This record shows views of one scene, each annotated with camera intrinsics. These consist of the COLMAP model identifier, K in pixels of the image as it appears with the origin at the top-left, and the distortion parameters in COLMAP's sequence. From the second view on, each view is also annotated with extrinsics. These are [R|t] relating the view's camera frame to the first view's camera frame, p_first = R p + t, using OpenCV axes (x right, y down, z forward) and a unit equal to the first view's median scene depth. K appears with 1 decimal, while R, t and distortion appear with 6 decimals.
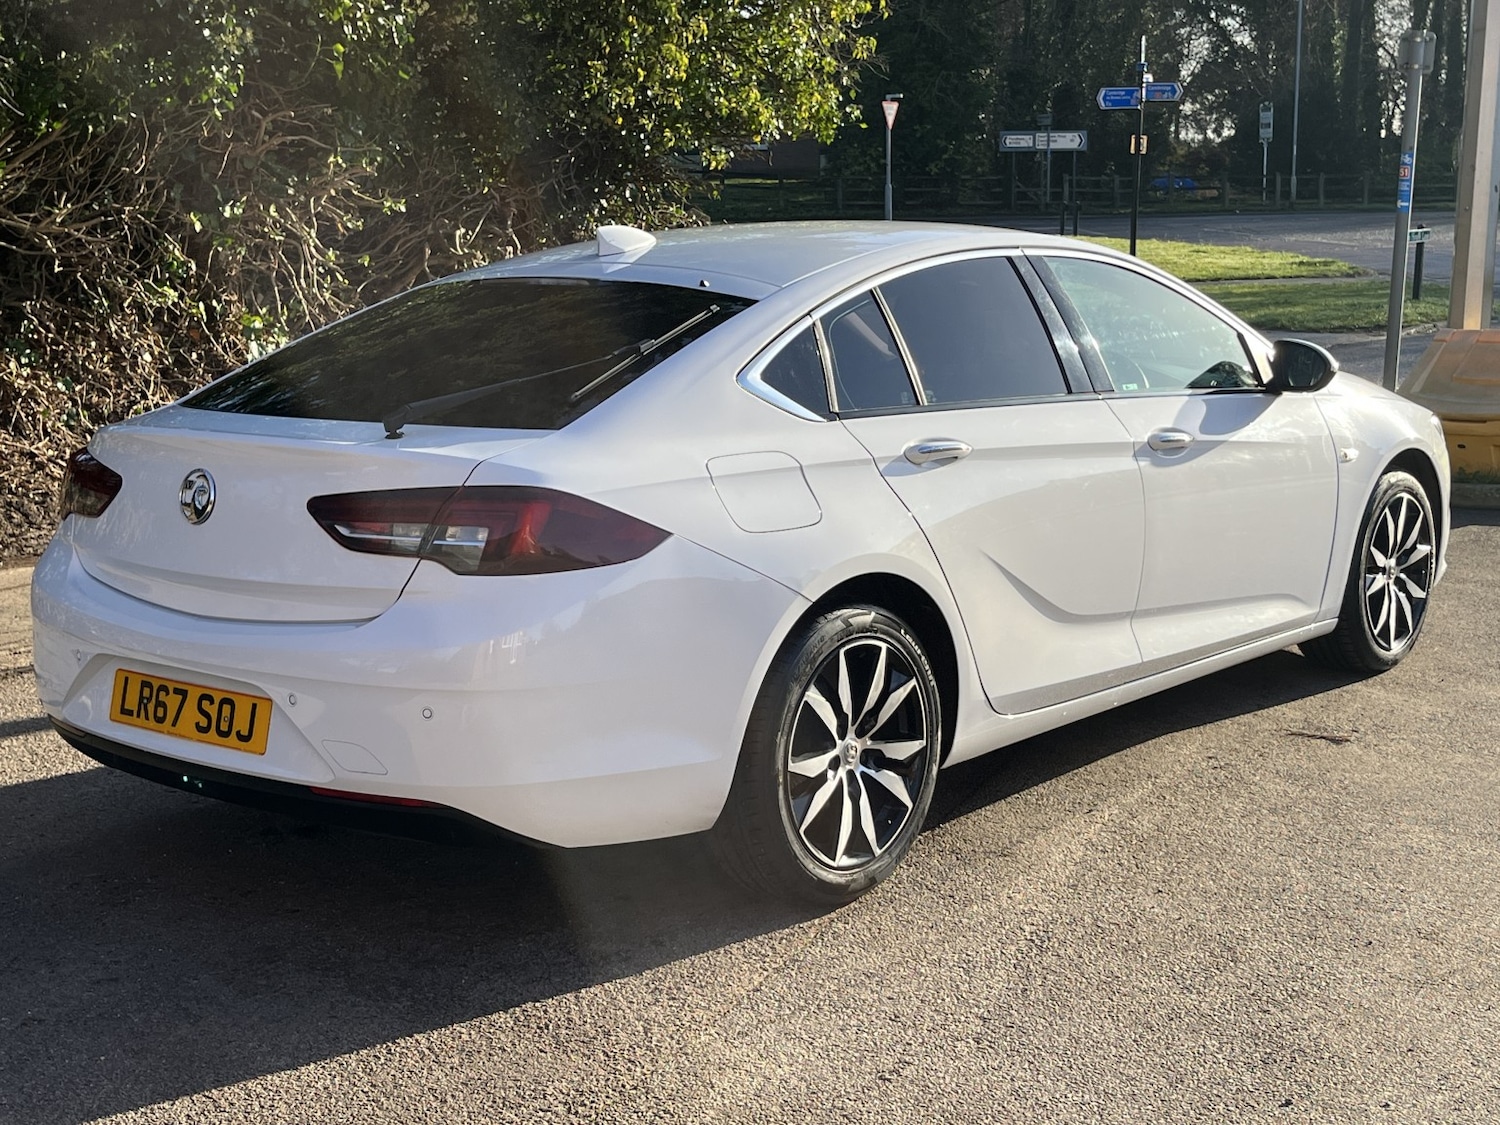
lens RADIAL K [[2038.7, 0, 764.5], [0, 2038.7, 587.1], [0, 0, 1]] dist [0.129135, -0.389947]
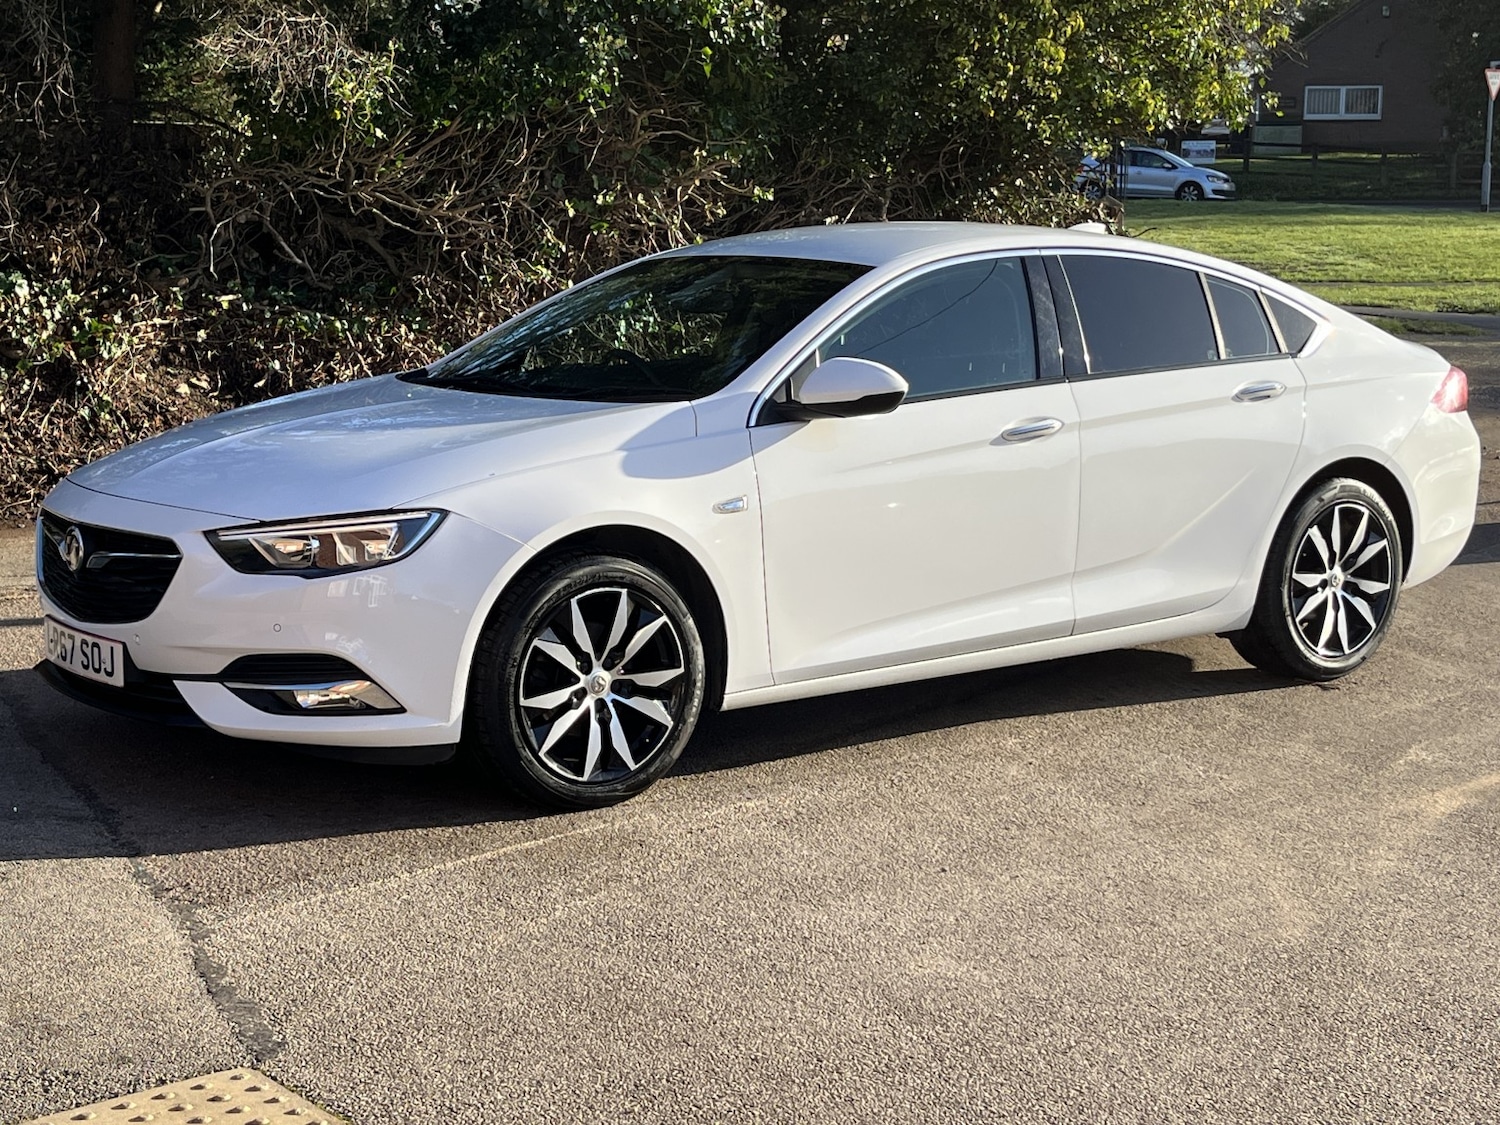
lens RADIAL K [[2281.8, 0, 730.1], [0, 2281.8, 593.0], [0, 0, 1]] dist [0.164981, -0.583837]
pose [[0.958027, 0.064447, -0.279340, 0.167162], [-0.065864, 0.997819, 0.004319, 0.020401], [0.279009, 0.014261, 0.960182, -0.170078]]
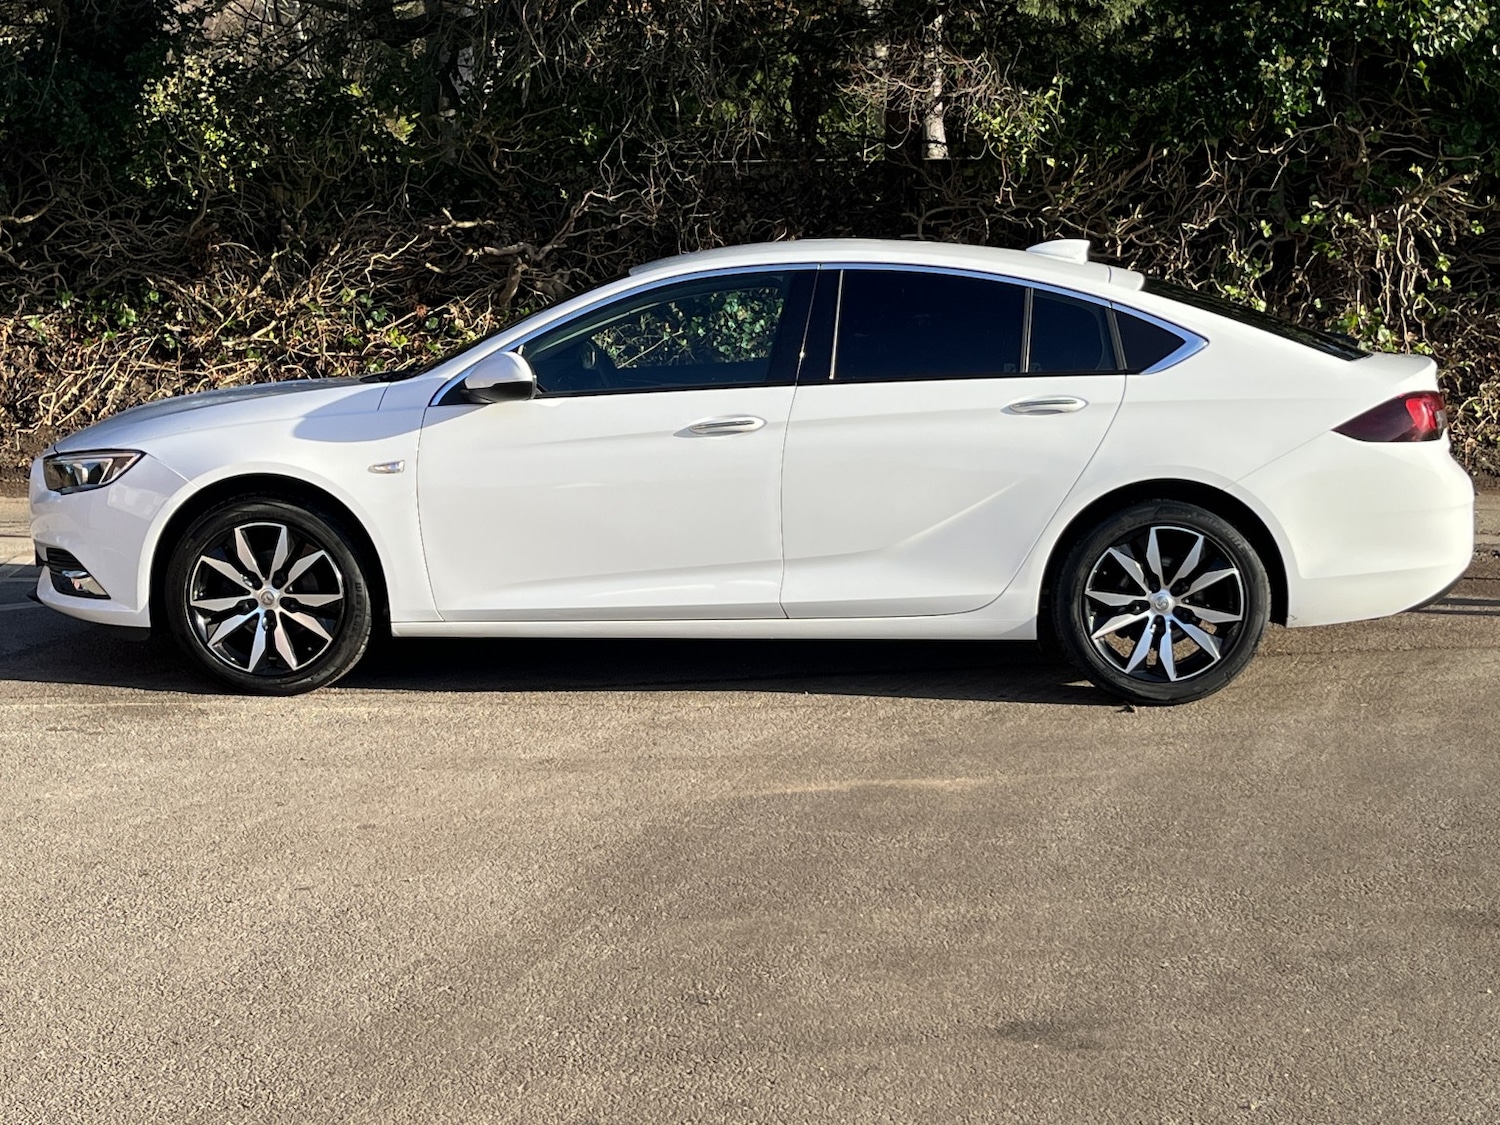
lens RADIAL K [[2361.3, 0, 743.4], [0, 2361.3, 581.7], [0, 0, 1]] dist [0.162012, -0.600414]
pose [[0.551989, 0.131342, -0.823443, 0.648512], [-0.147364, 0.987339, 0.058699, -0.021217], [0.820727, 0.088944, 0.564355, 0.049002]]
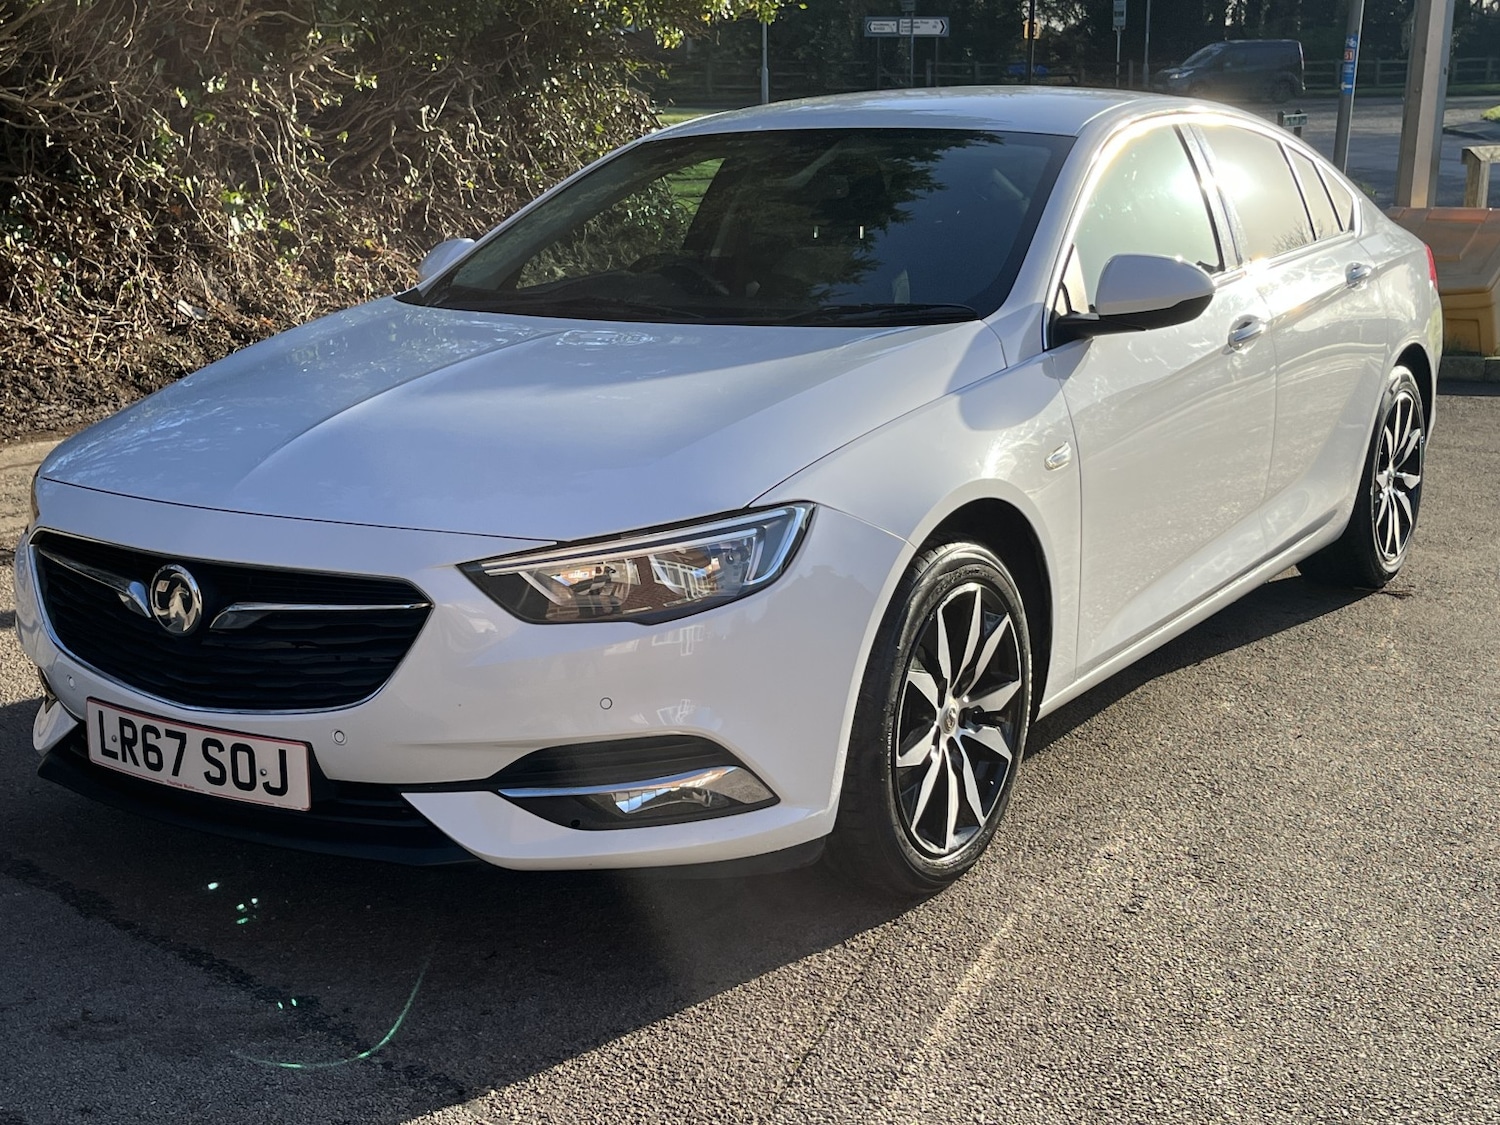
lens RADIAL K [[1963.2, 0, 746.8], [0, 1963.2, 587.8], [0, 0, 1]] dist [0.135400, -0.421473]
pose [[0.997876, -0.010447, 0.064292, -0.064543], [0.006429, 0.998031, 0.062398, 0.002782], [-0.064817, -0.061852, 0.995978, 0.003507]]
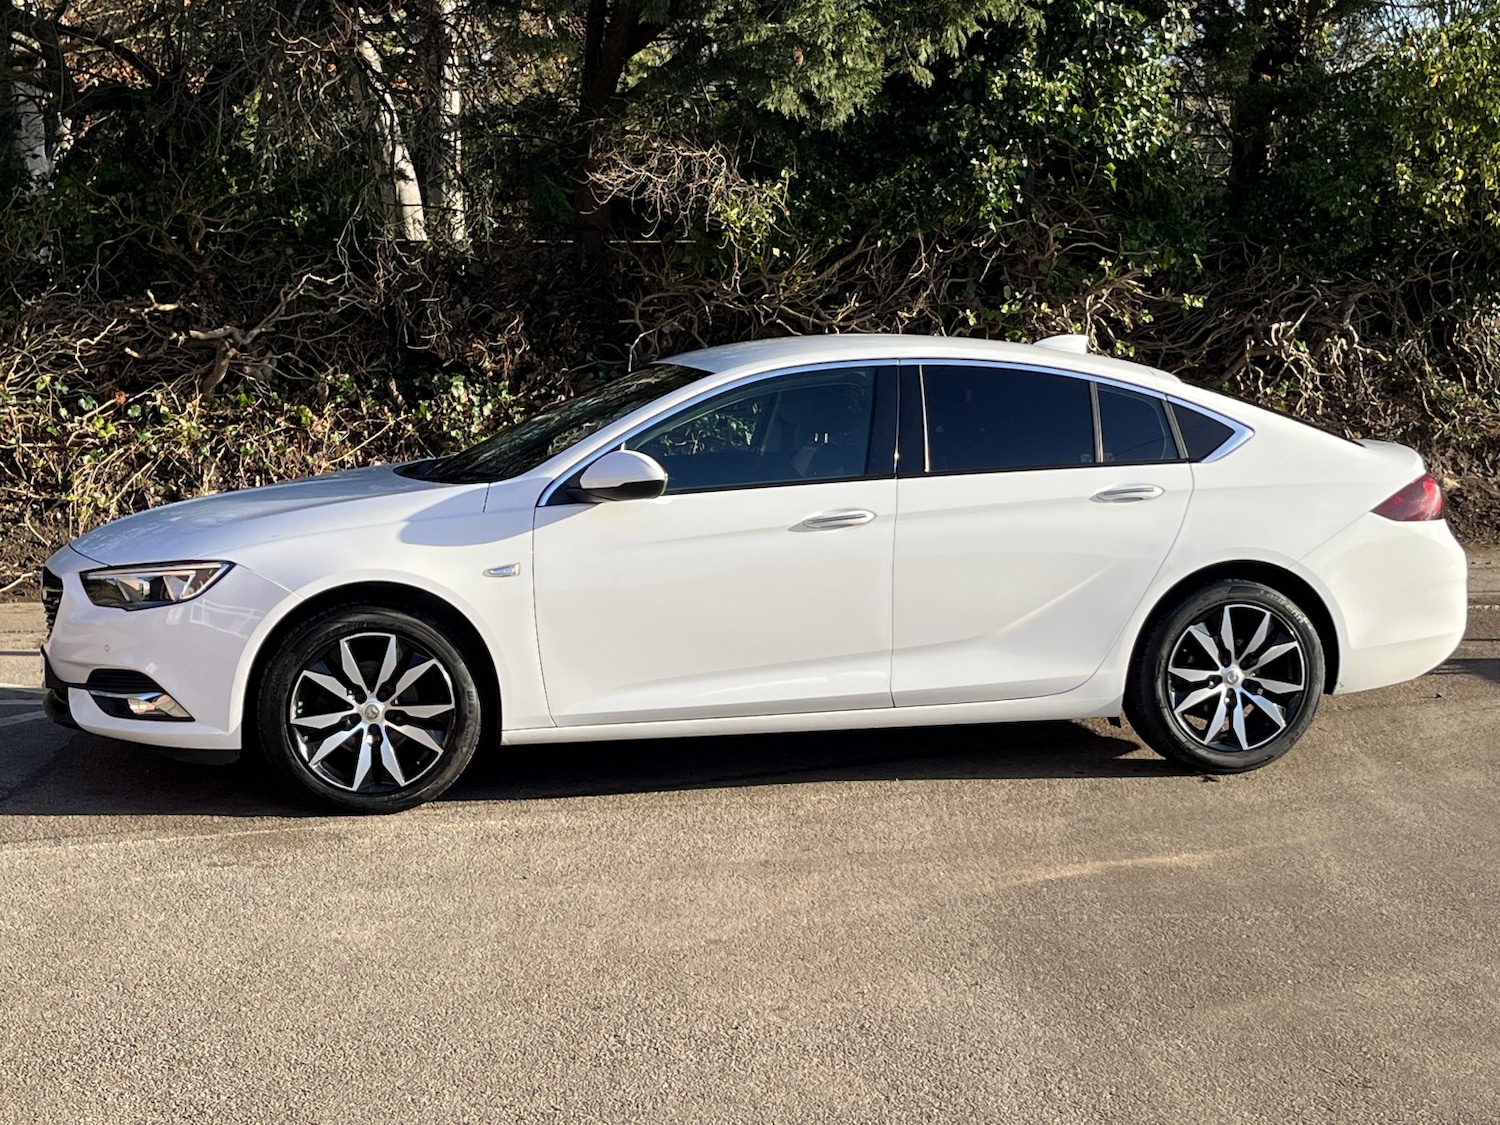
lens RADIAL K [[2357.3, 0, 772.5], [0, 2357.3, 569.1], [0, 0, 1]] dist [0.184979, -0.699916]
pose [[0.775370, 0.082460, -0.626101, 0.494229], [-0.118738, 0.992792, -0.016291, 0.003239], [0.620244, 0.086974, 0.779572, -0.123745]]
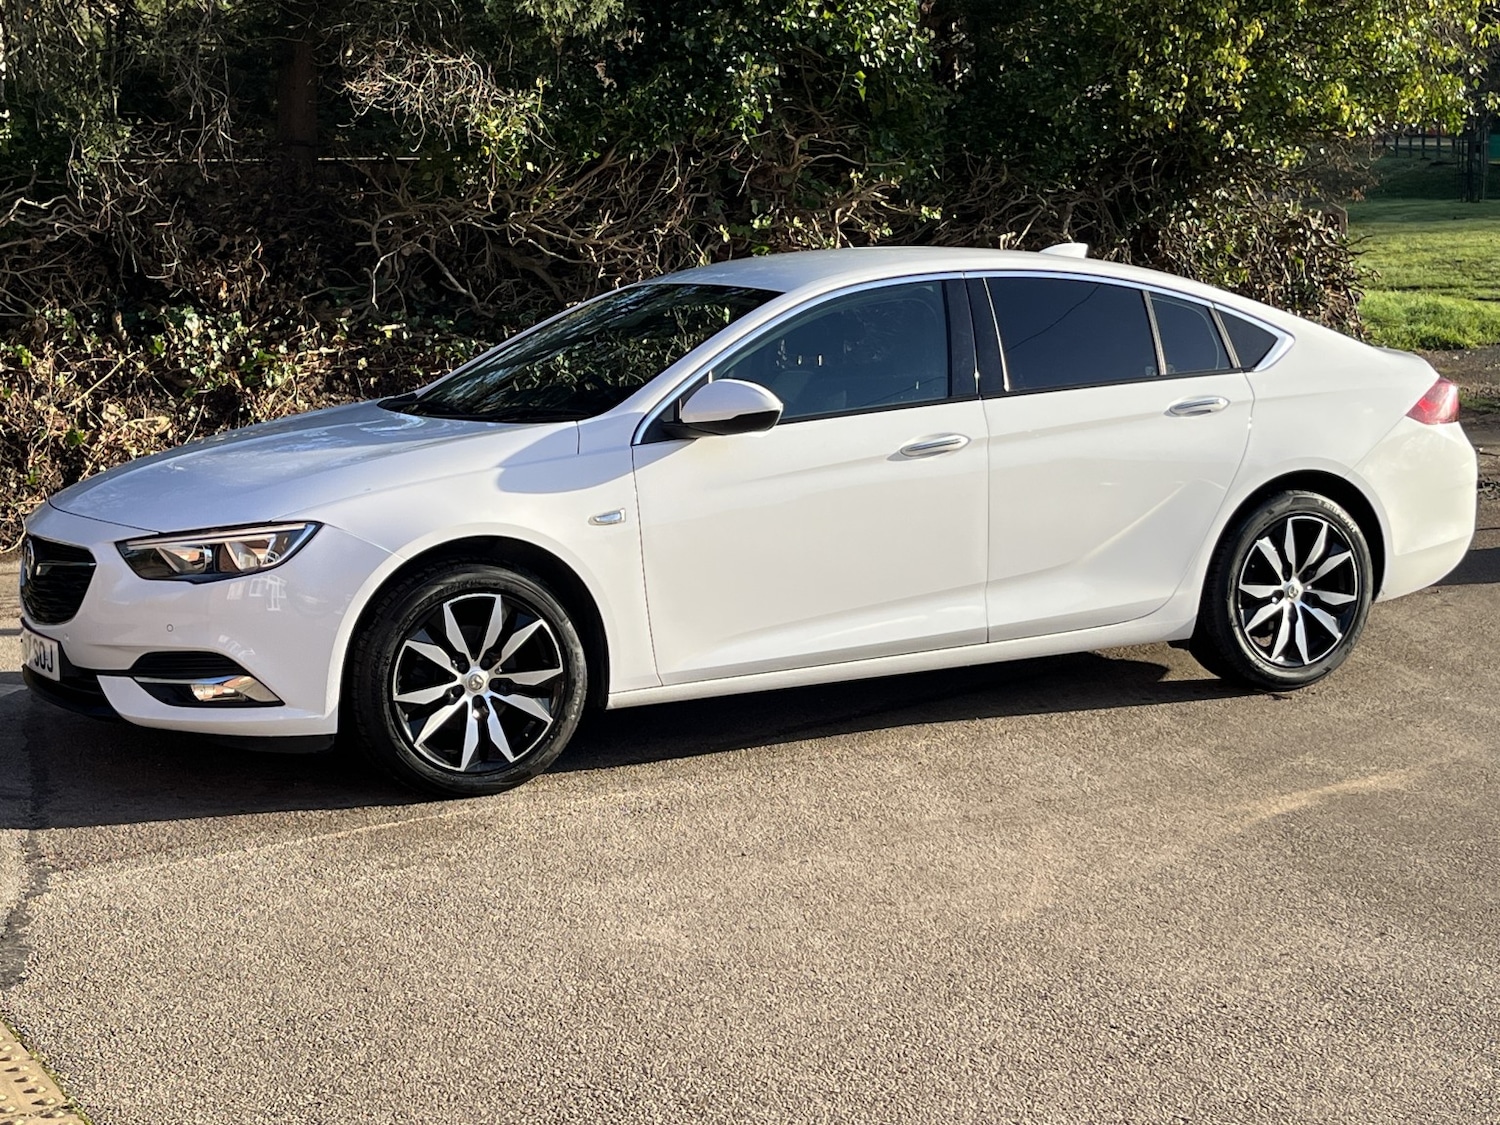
lens RADIAL K [[2355.9, 0, 734.4], [0, 2355.9, 585.0], [0, 0, 1]] dist [0.181732, -0.710479]
pose [[0.899294, 0.061329, -0.433023, 0.306548], [-0.067415, 0.997724, 0.001302, 0.016172], [0.432117, 0.028022, 0.901382, -0.179059]]
